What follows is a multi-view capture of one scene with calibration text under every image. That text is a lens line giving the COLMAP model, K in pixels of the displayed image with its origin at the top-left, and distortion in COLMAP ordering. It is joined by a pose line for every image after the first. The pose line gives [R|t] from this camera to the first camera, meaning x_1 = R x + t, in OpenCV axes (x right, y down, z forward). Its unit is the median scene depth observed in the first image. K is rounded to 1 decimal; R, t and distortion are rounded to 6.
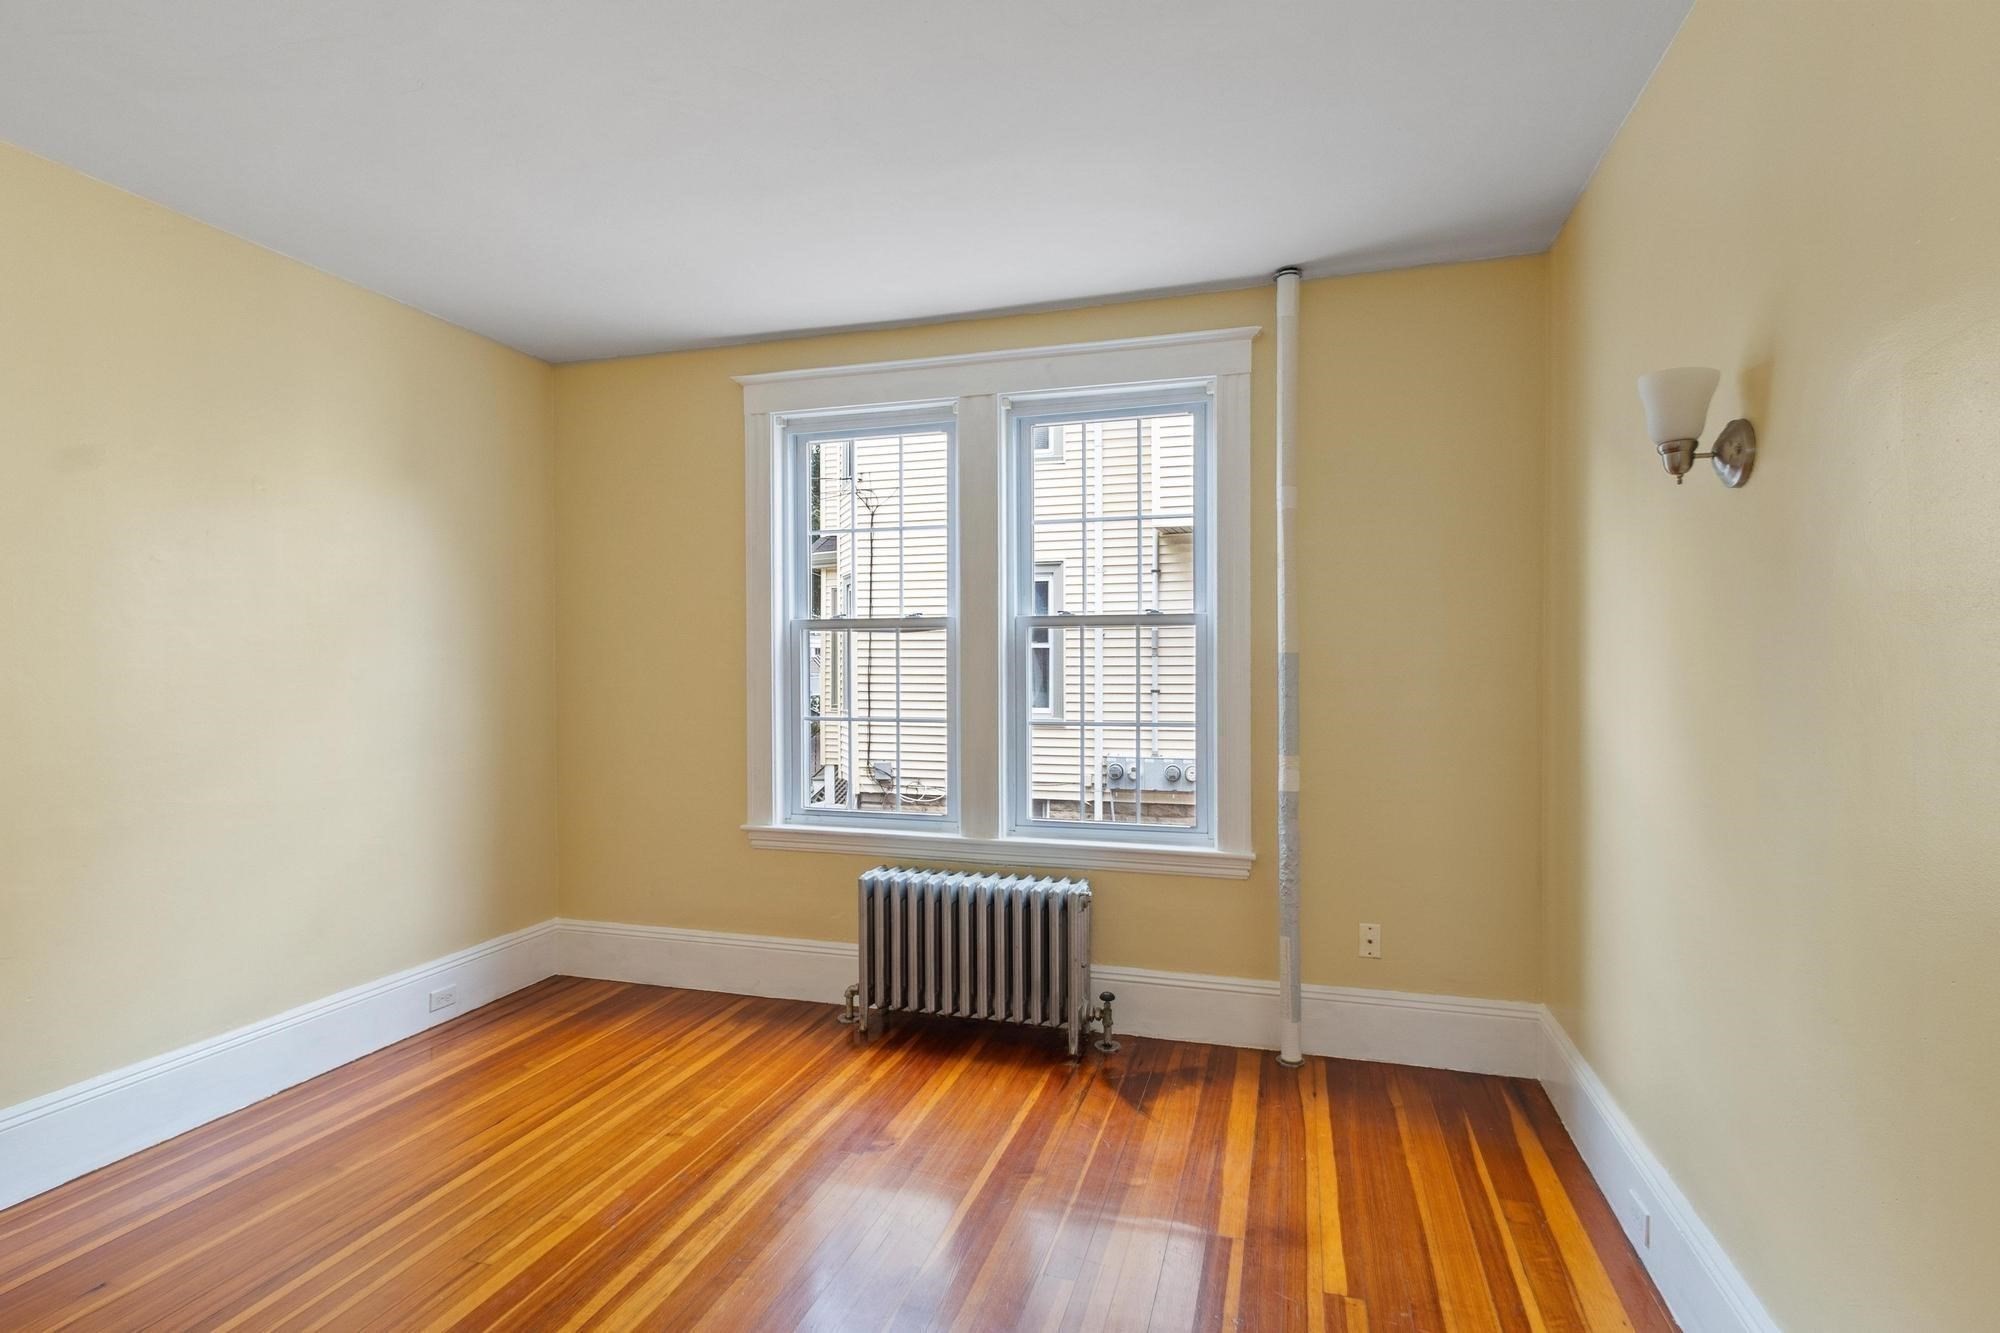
lens RADIAL K [[923.6, 0, 988.9], [0, 923.6, 685.2], [0, 0, 1]] dist [0.002583, 0.000104]
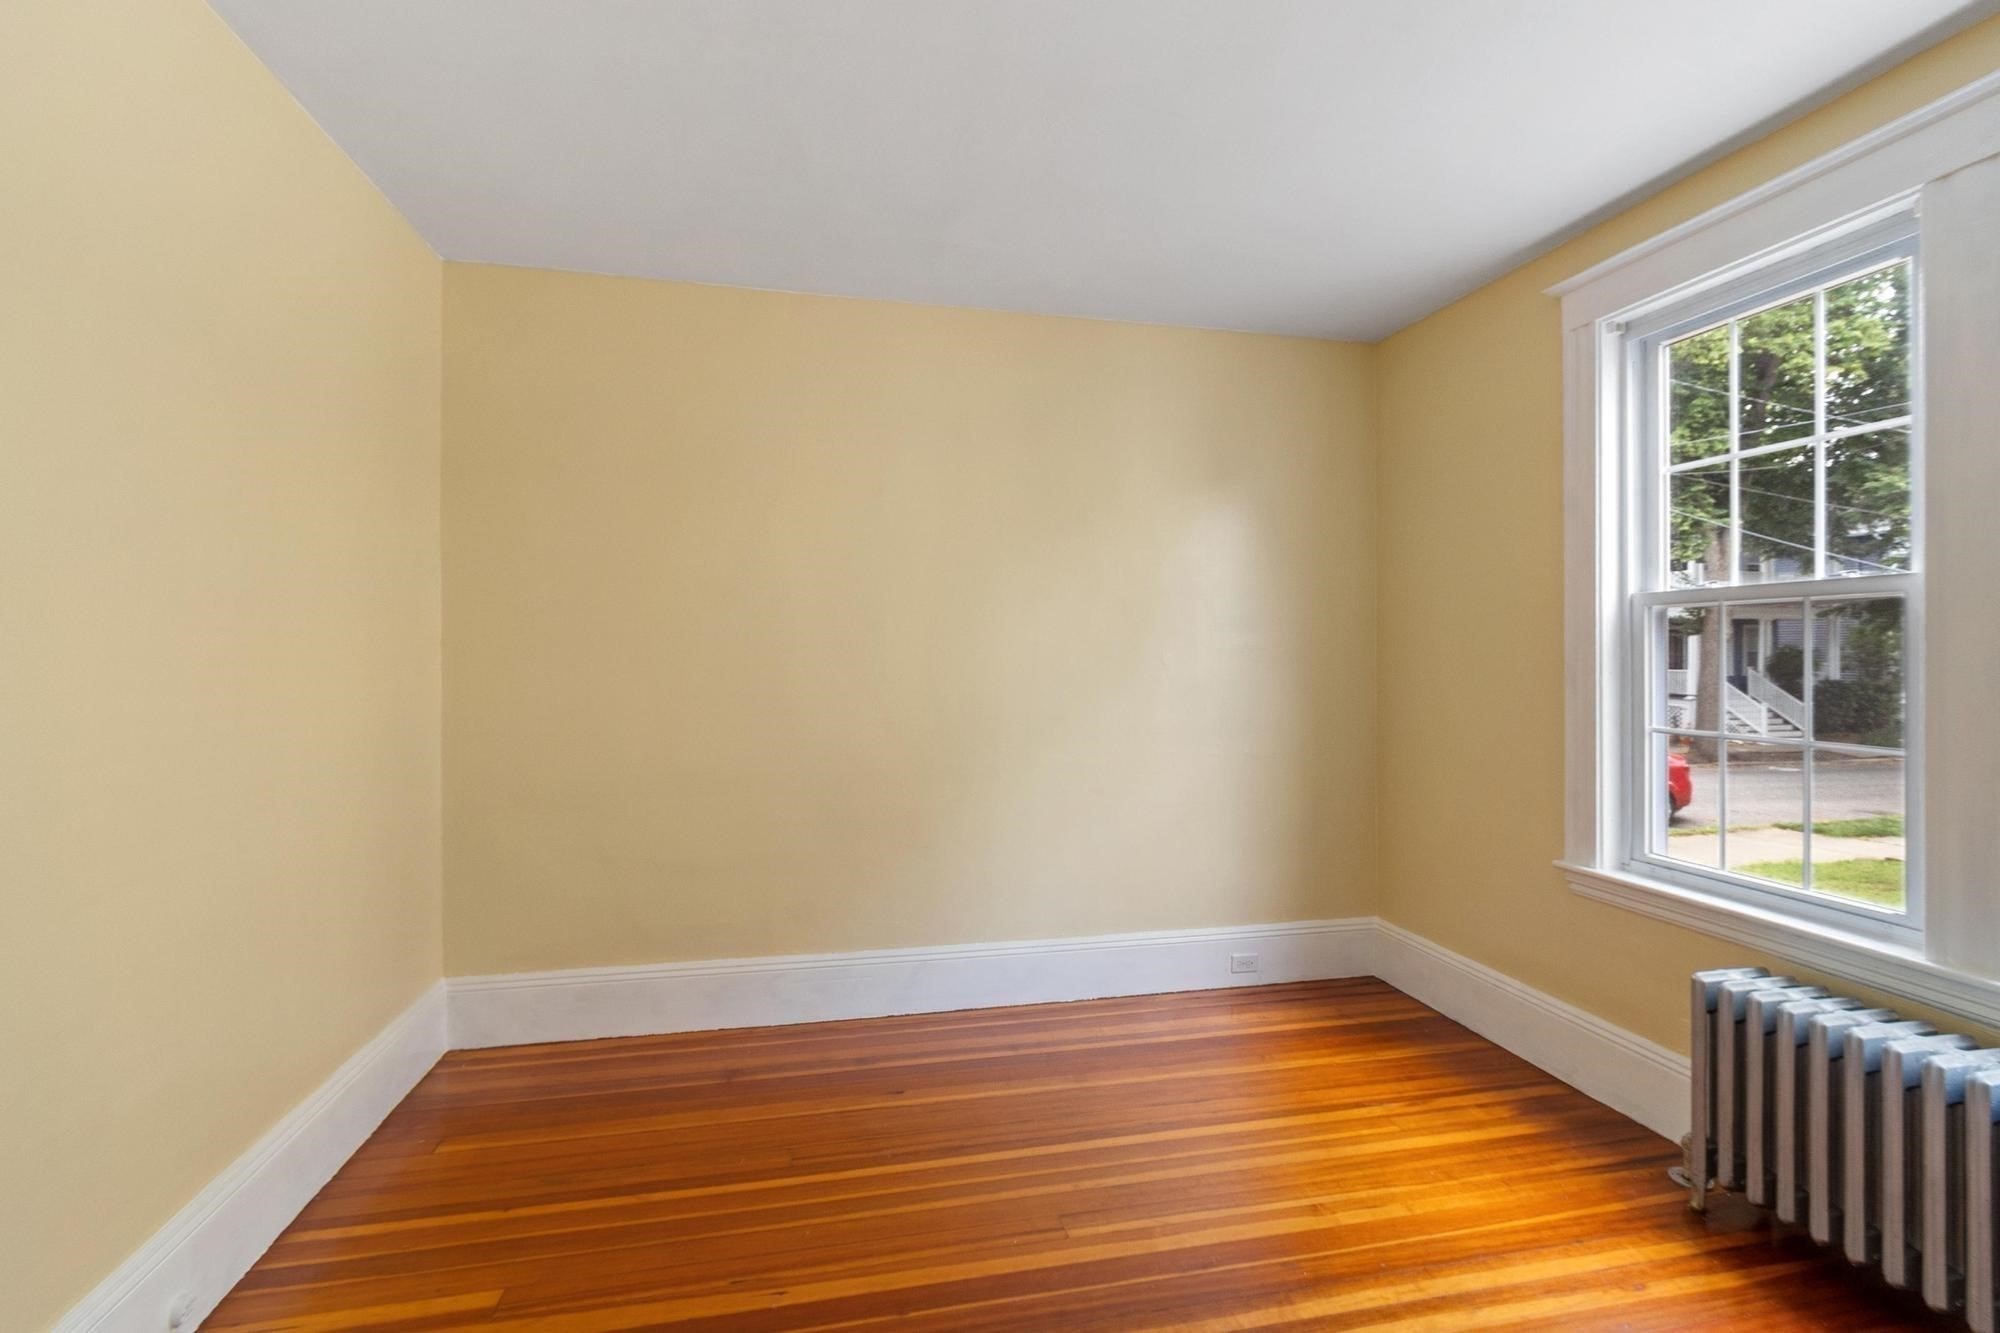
lens RADIAL K [[870.1, 0, 1007.1], [0, 870.1, 664.0], [0, 0, 1]] dist [0.002727, -0.001868]
pose [[0.508046, 0.012899, -0.861233, 0.145556], [-0.022169, 0.999752, 0.001896, -0.006629], [0.861044, 0.018129, 0.508206, 0.251449]]
